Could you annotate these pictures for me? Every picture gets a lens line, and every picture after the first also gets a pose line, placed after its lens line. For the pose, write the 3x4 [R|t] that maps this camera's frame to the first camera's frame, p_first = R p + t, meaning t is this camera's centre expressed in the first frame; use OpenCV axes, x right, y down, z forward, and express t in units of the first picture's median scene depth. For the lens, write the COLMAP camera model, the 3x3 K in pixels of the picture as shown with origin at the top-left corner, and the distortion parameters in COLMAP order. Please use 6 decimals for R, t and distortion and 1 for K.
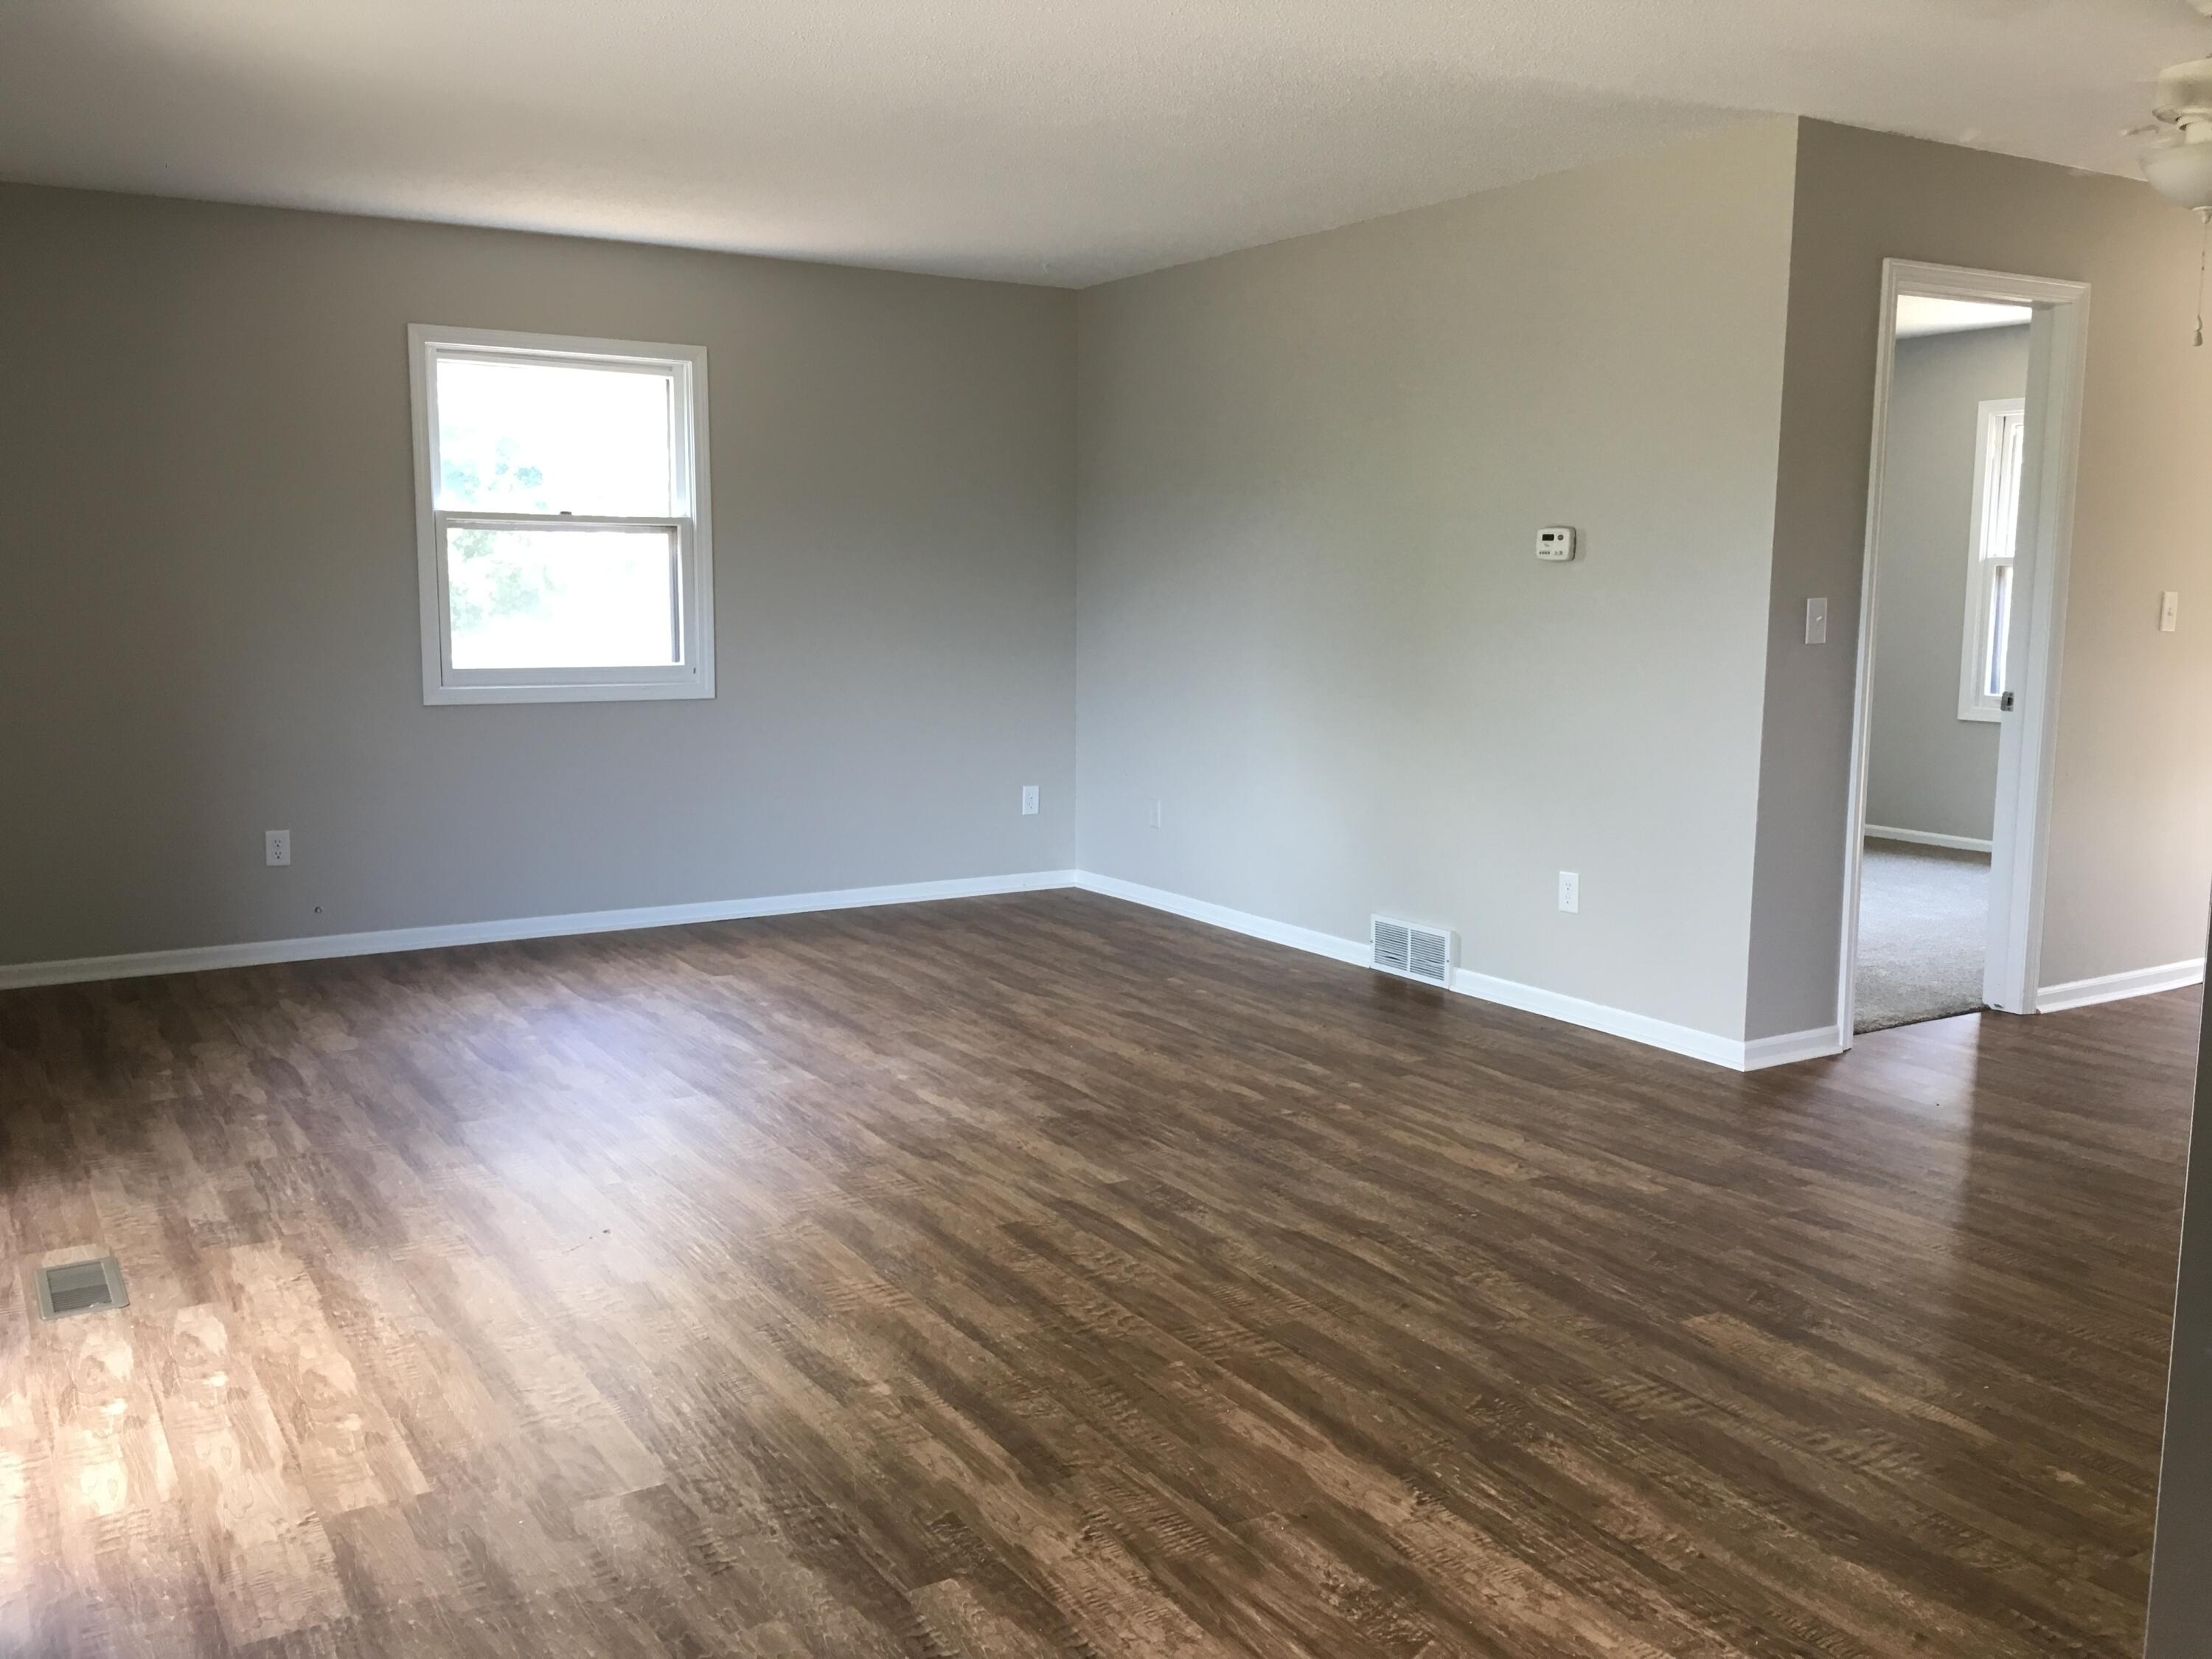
lens RADIAL K [[1911.1, 0, 1102.9], [0, 1911.1, 816.5], [0, 0, 1]] dist [0.096128, -0.008919]
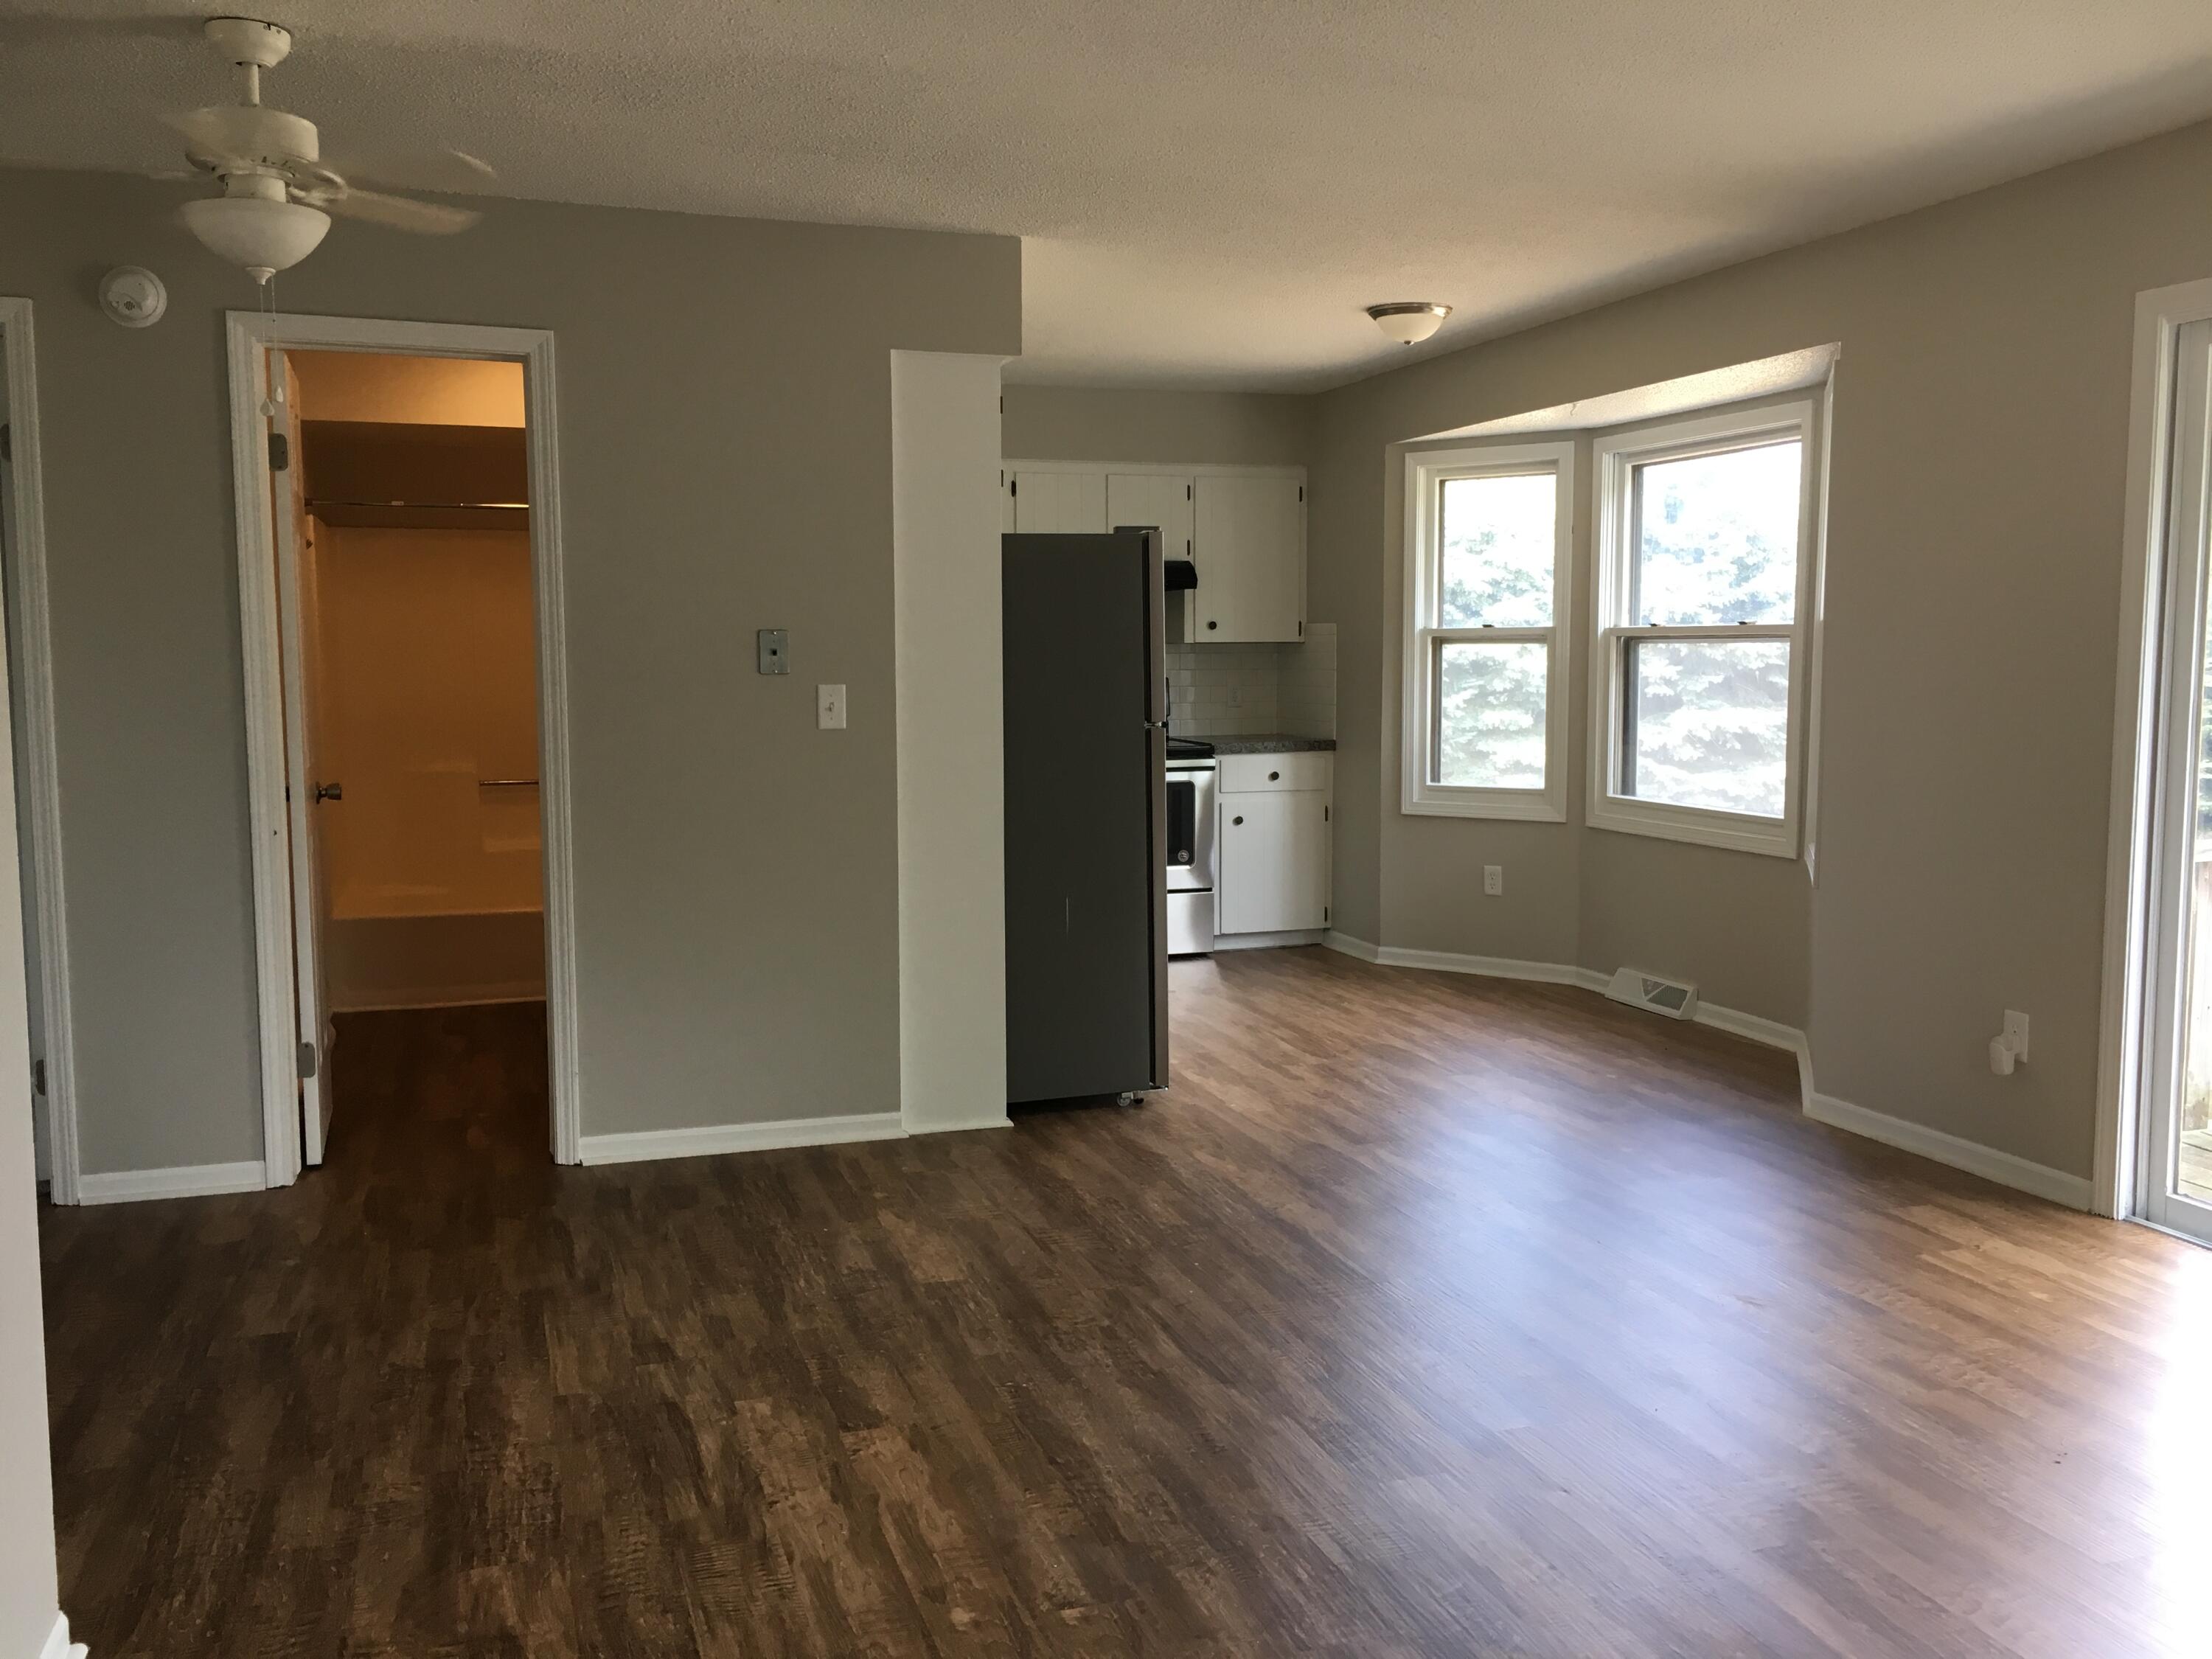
lens RADIAL K [[1911.1, 0, 1102.9], [0, 1911.1, 816.5], [0, 0, 1]] dist [0.096128, -0.008919]
pose [[-0.971927, -0.031680, 0.233138, -0.049495], [0.020159, 0.976037, 0.216669, -0.250222], [-0.234416, 0.215286, -0.947999, 1.864135]]
